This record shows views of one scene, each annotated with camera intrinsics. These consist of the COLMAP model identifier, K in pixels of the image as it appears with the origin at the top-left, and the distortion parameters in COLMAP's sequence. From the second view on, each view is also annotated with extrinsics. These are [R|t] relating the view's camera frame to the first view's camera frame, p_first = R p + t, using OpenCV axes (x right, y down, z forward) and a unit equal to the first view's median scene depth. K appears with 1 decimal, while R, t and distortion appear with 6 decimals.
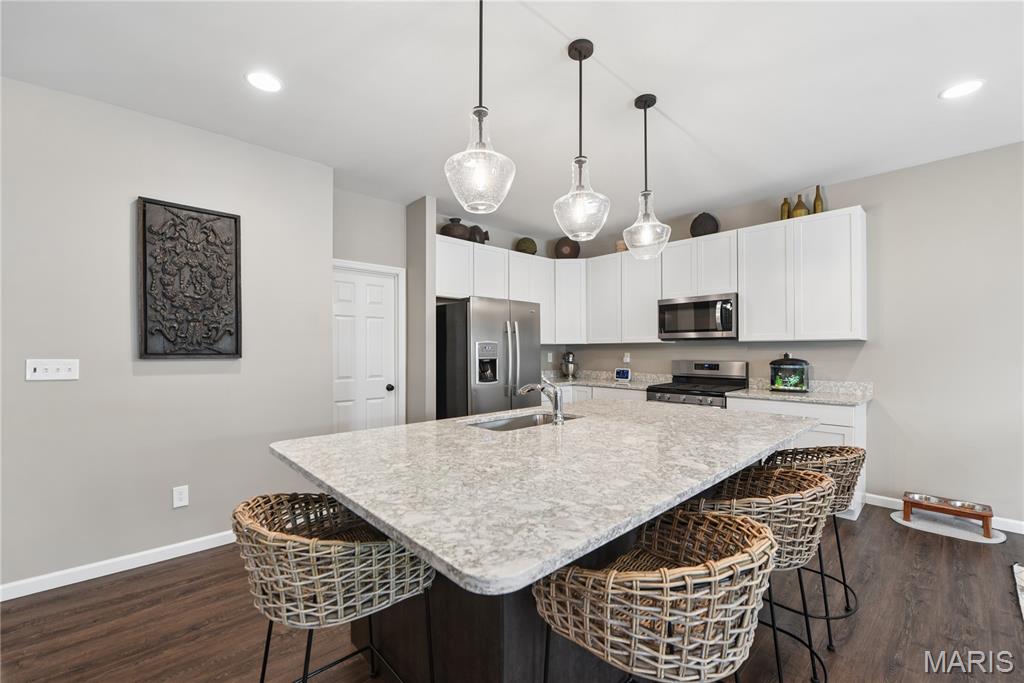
lens RADIAL K [[423.5, 0, 512.9], [0, 423.5, 349.0], [0, 0, 1]] dist [-0.011575, -0.000026]
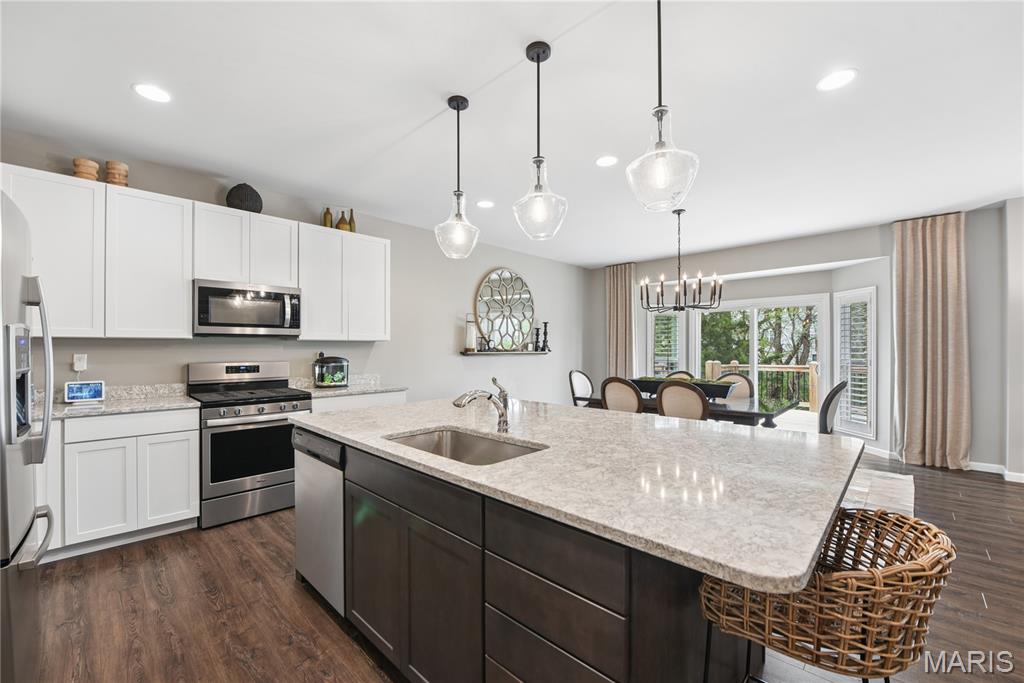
lens RADIAL K [[416.1, 0, 511.3], [0, 416.1, 349.9], [0, 0, 1]] dist [0.000244, 0.000046]
pose [[-0.049675, -0.002735, 0.998762, -0.433390], [0.001866, 0.999994, 0.002831, 0.002358], [-0.998764, 0.002004, -0.049670, 0.579763]]
